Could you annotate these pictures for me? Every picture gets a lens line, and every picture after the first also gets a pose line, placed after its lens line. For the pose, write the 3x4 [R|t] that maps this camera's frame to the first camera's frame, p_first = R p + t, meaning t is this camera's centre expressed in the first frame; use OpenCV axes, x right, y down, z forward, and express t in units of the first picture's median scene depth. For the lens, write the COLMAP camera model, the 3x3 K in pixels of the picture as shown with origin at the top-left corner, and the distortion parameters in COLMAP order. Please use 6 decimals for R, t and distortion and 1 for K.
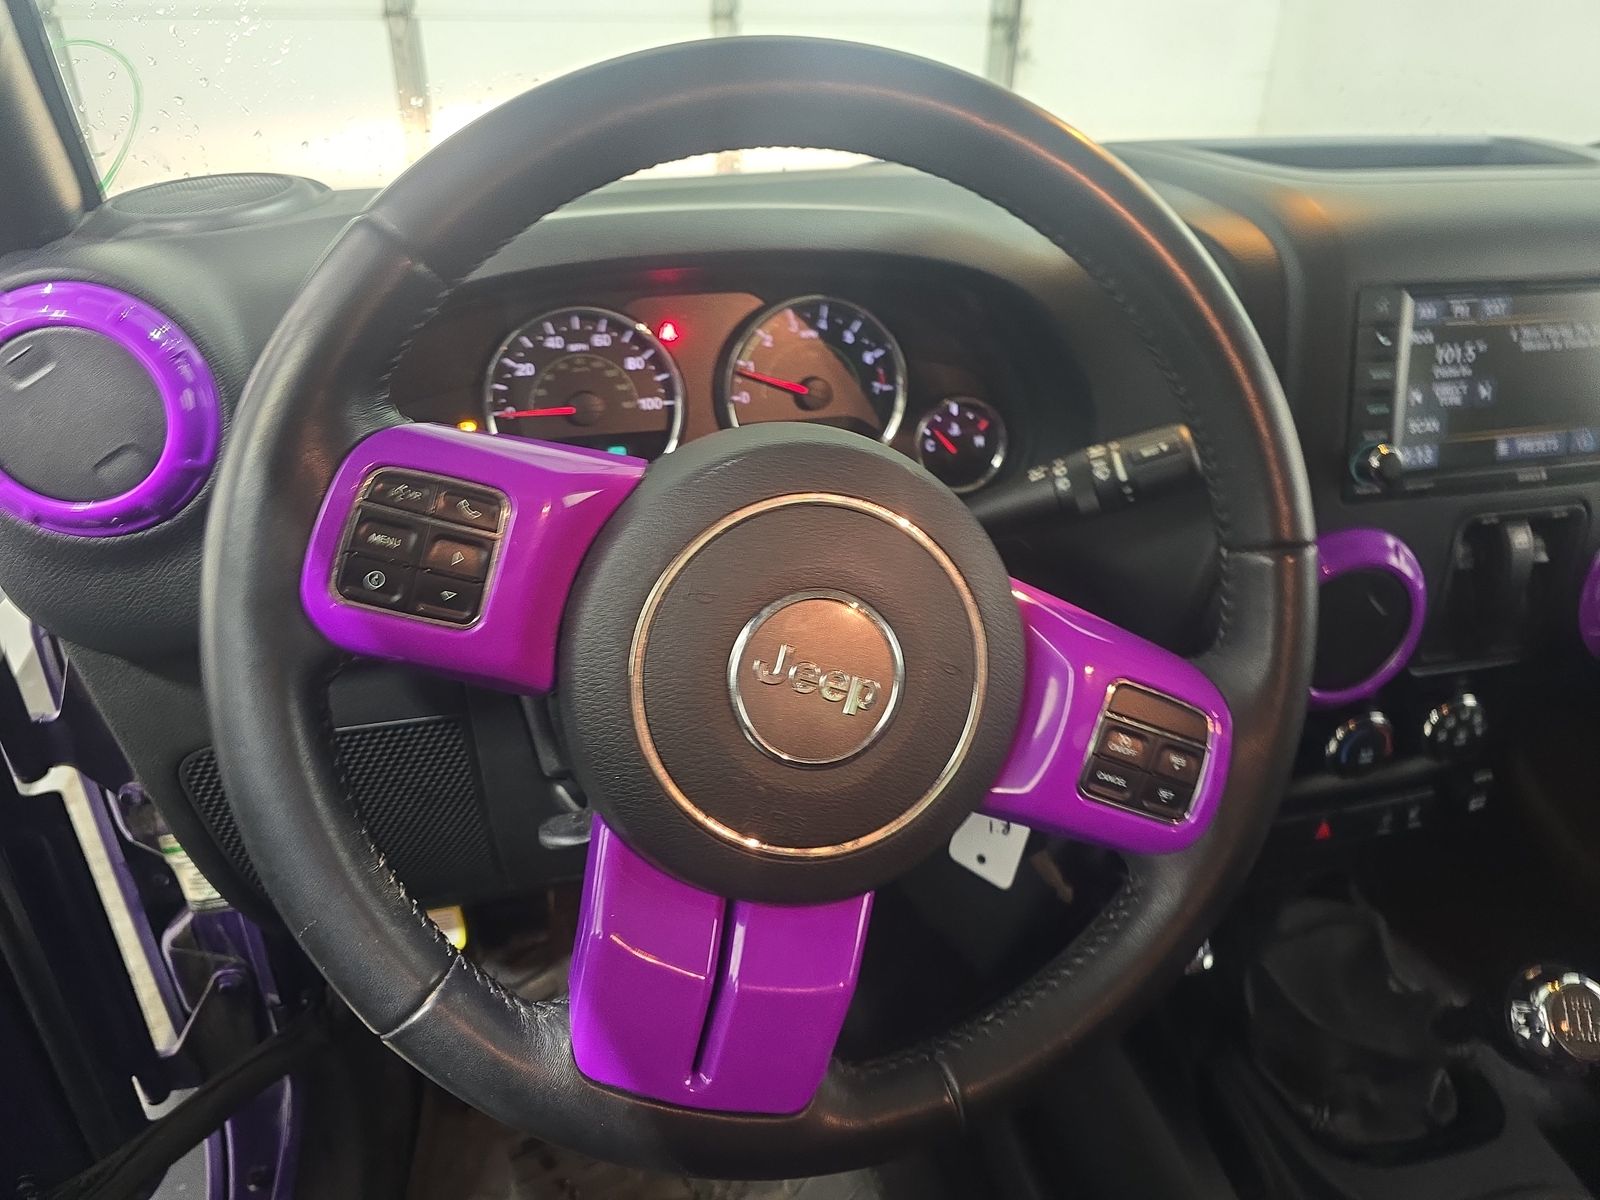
lens RADIAL K [[1082.1, 0, 800.0], [0, 1082.1, 600.0], [0, 0, 1]] dist [-0.004531, -0.006340]
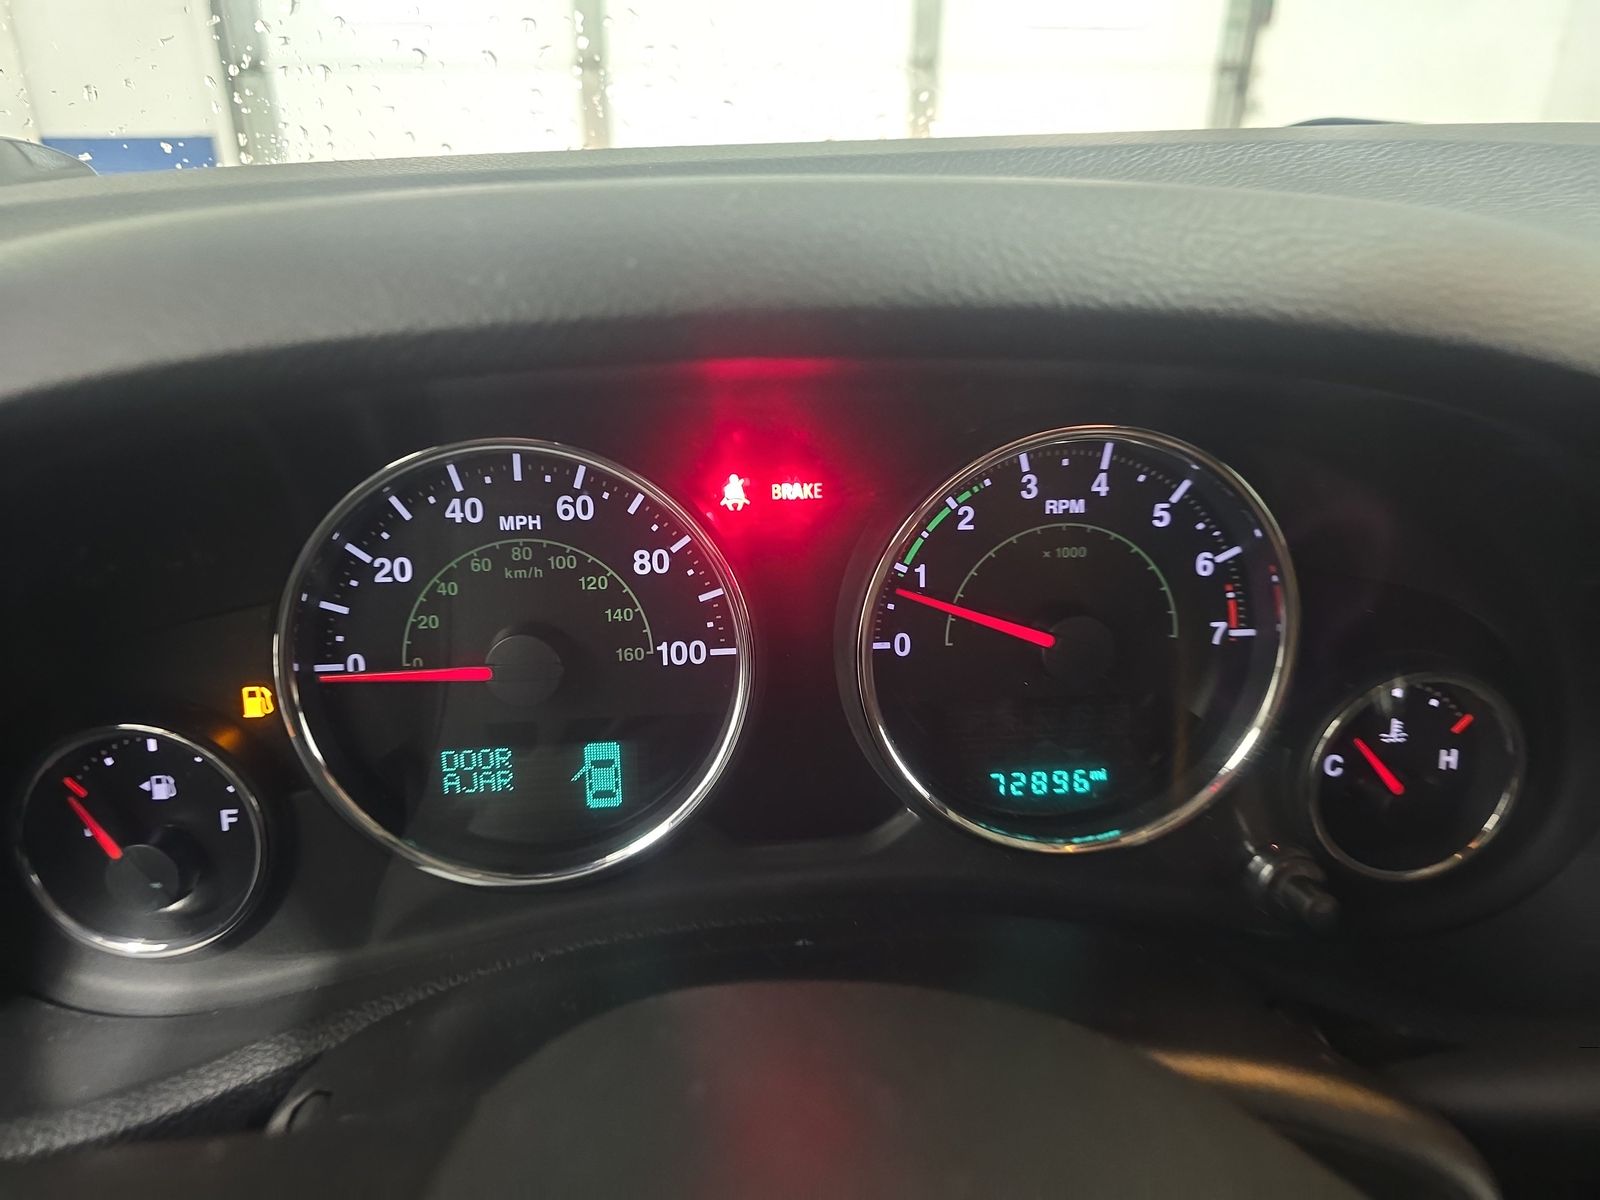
lens RADIAL K [[1082.1, 0, 800.0], [0, 1082.1, 600.0], [0, 0, 1]] dist [-0.004531, -0.006340]
pose [[0.986022, 0.060807, -0.155125, -0.026335], [-0.068690, 0.996578, -0.045971, -0.183672], [0.151799, 0.055984, 0.986825, 0.572912]]
